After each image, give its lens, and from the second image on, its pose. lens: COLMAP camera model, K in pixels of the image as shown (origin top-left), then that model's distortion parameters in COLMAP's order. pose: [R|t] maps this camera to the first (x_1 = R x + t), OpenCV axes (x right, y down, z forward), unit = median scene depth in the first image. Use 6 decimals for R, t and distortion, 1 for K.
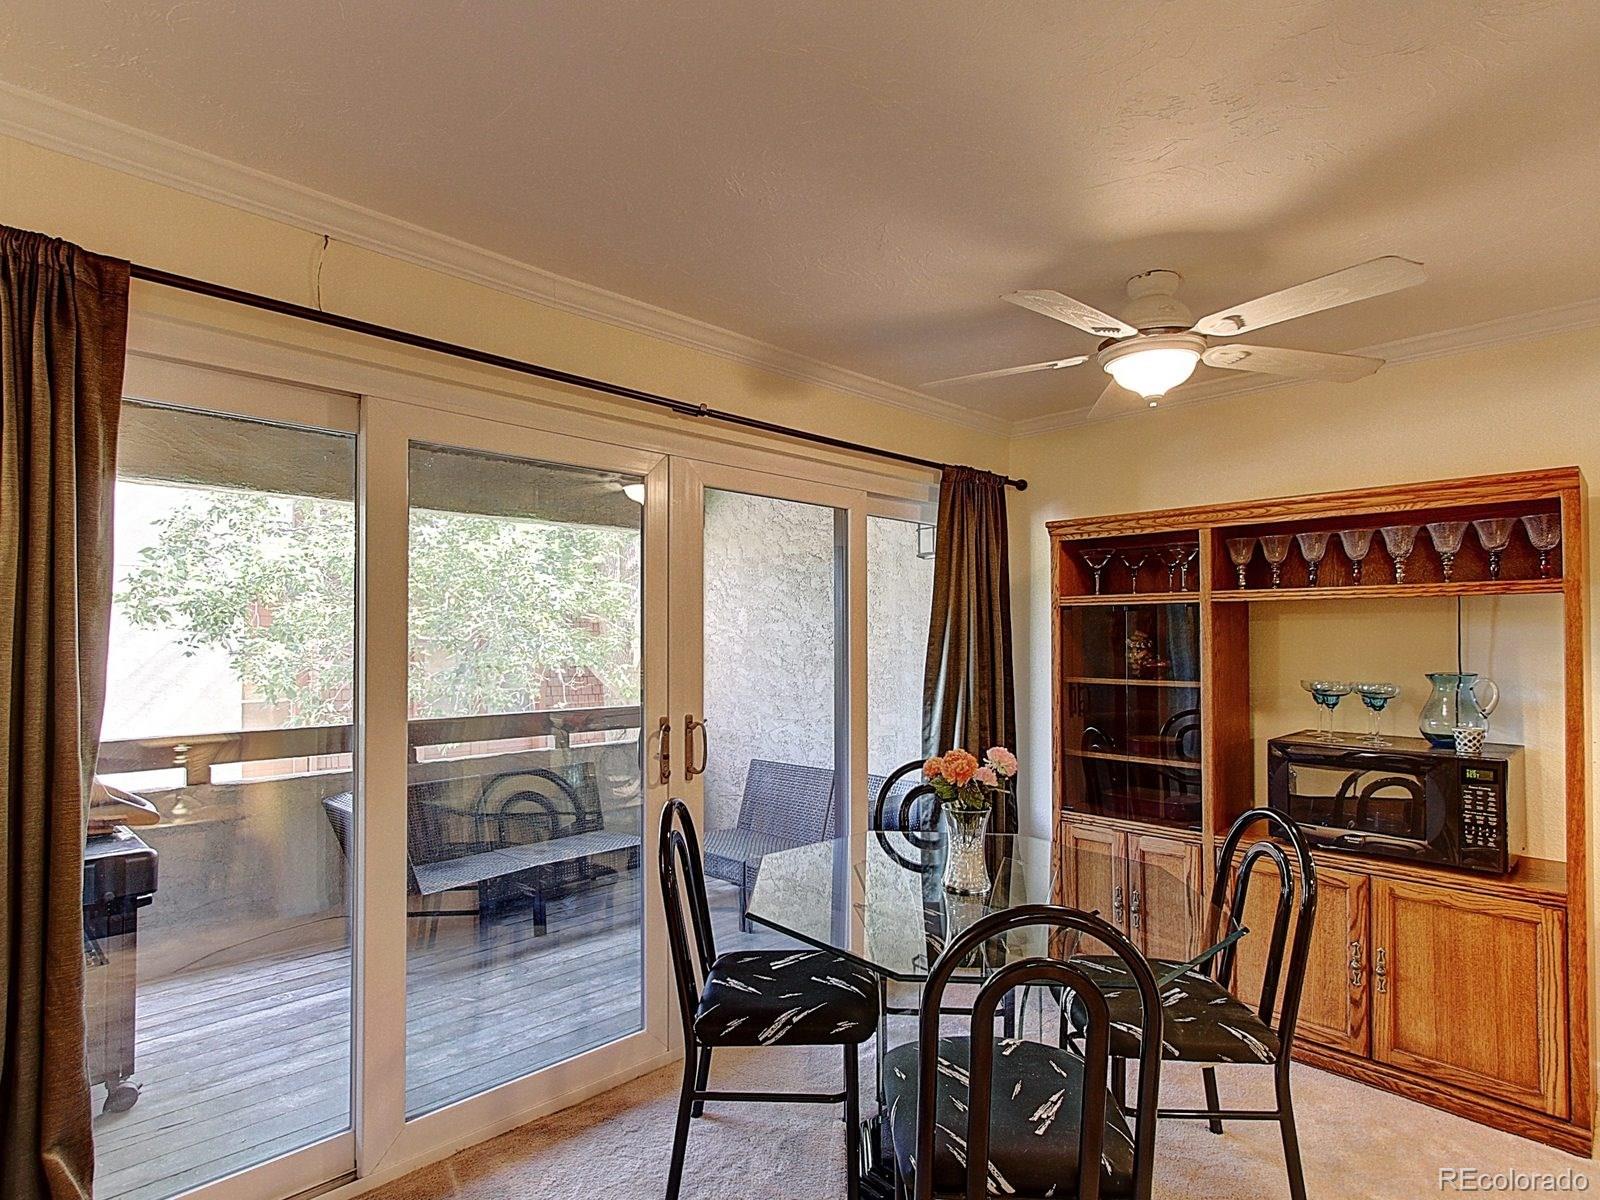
lens RADIAL K [[832.3, 0, 786.0], [0, 832.3, 622.2], [0, 0, 1]] dist [-0.003502, -0.000581]
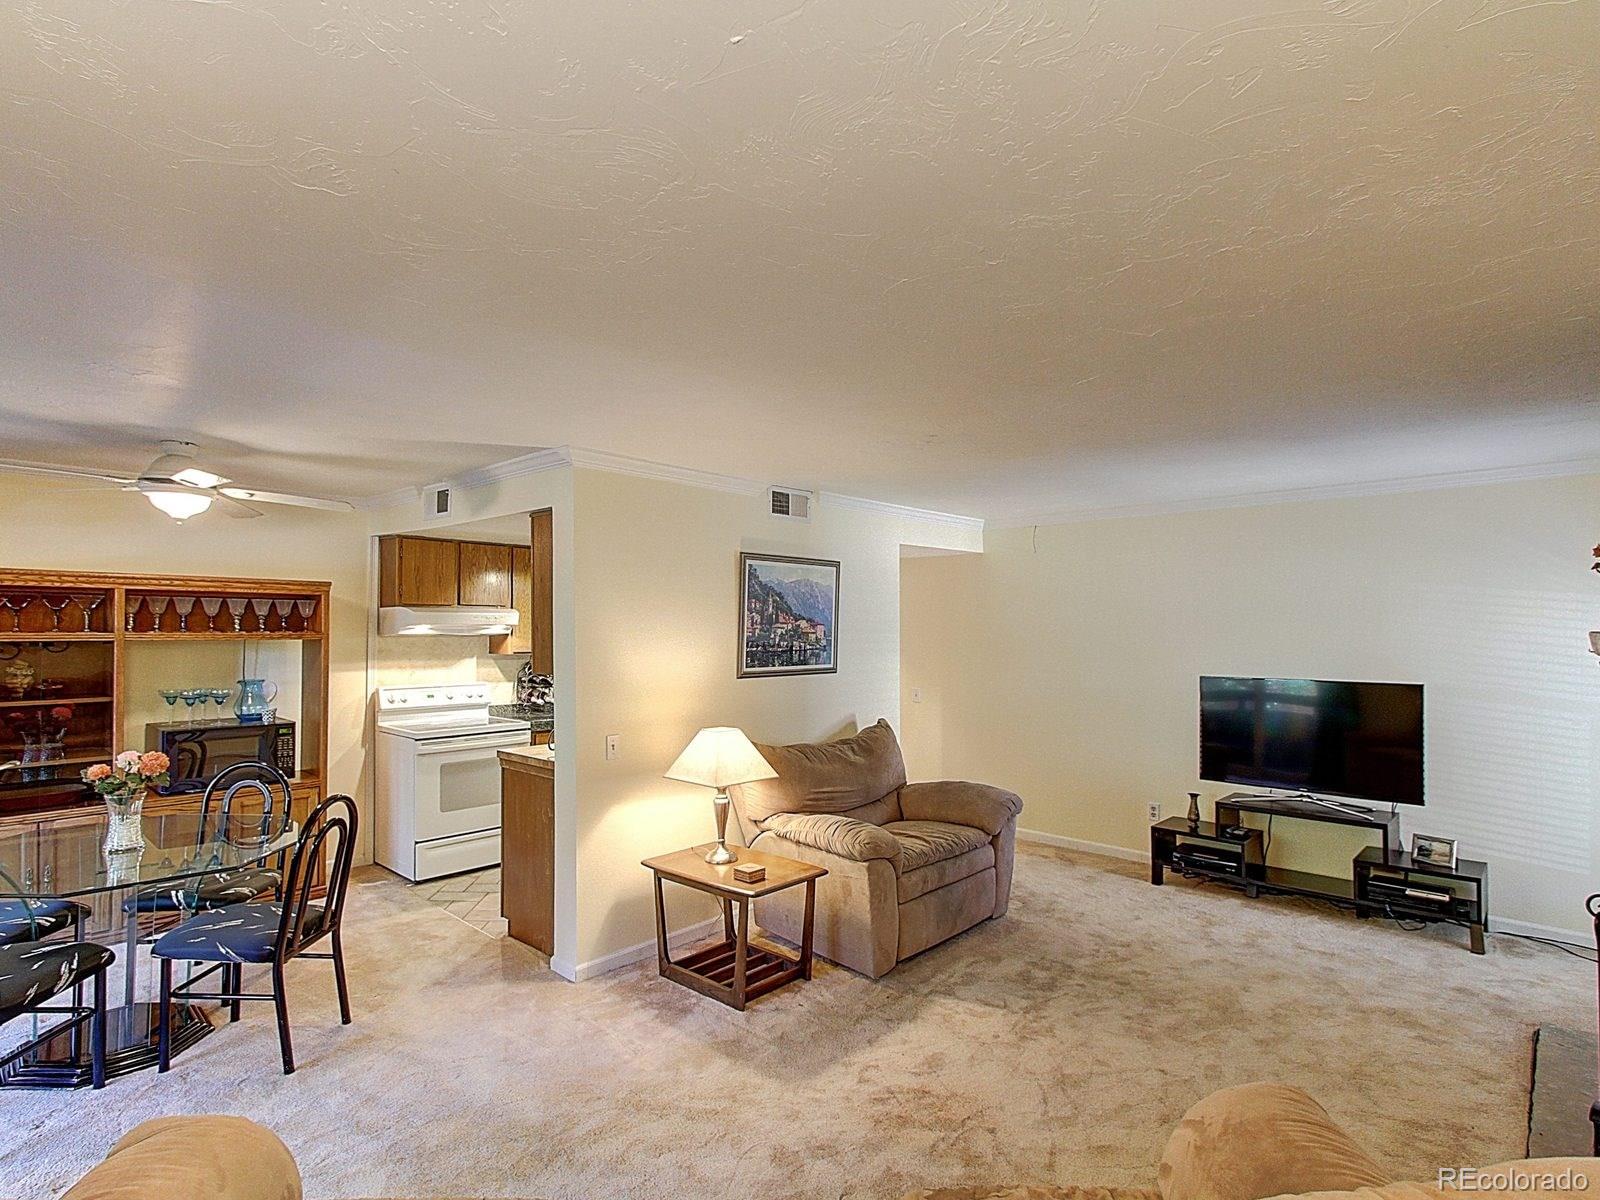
lens RADIAL K [[832.3, 0, 786.0], [0, 832.3, 622.2], [0, 0, 1]] dist [-0.003502, -0.000581]
pose [[-0.053078, 0.009549, 0.998545, -0.958009], [-0.021684, 0.999707, -0.010712, -0.063400], [-0.998355, -0.022221, -0.052855, -0.064508]]
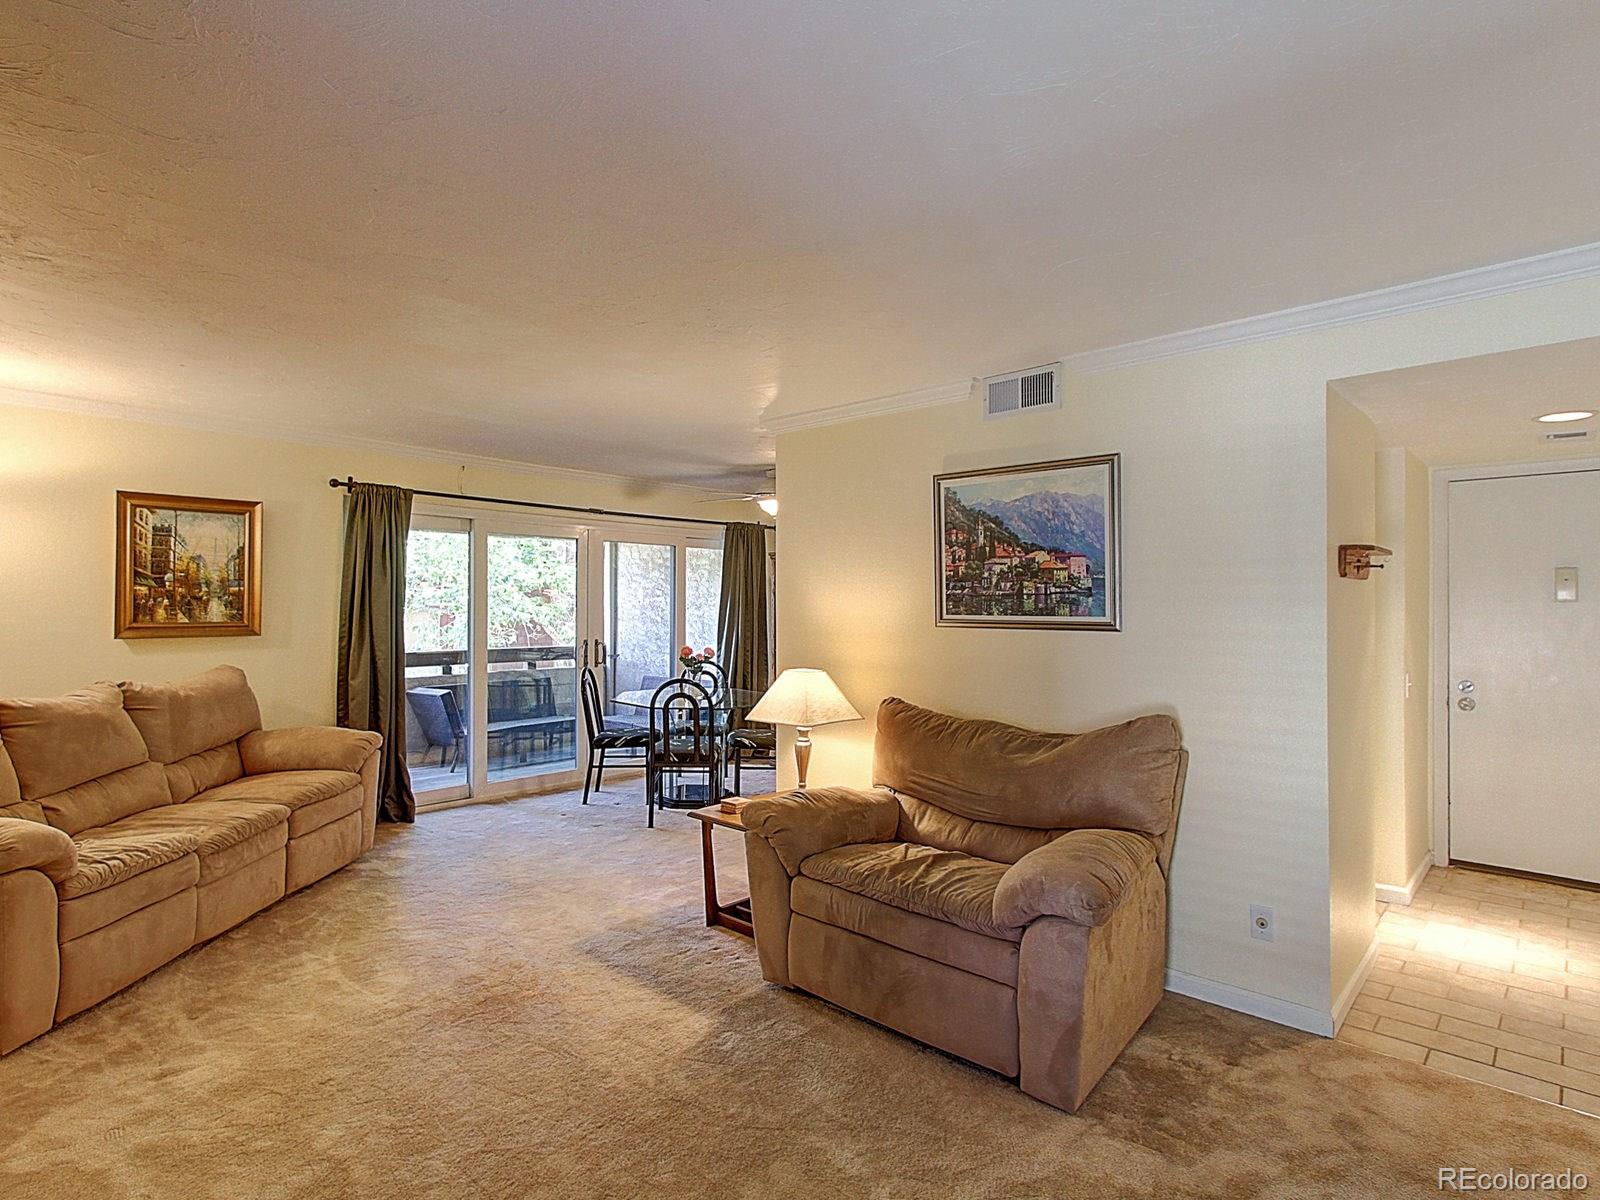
lens RADIAL K [[821.4, 0, 798.3], [0, 821.4, 607.9], [0, 0, 1]] dist [0.003444, 0.000672]
pose [[0.996814, 0.009247, 0.079219, 0.254510], [-0.010950, 0.999718, 0.021095, -0.027927], [-0.079001, -0.021895, 0.996634, -1.288846]]
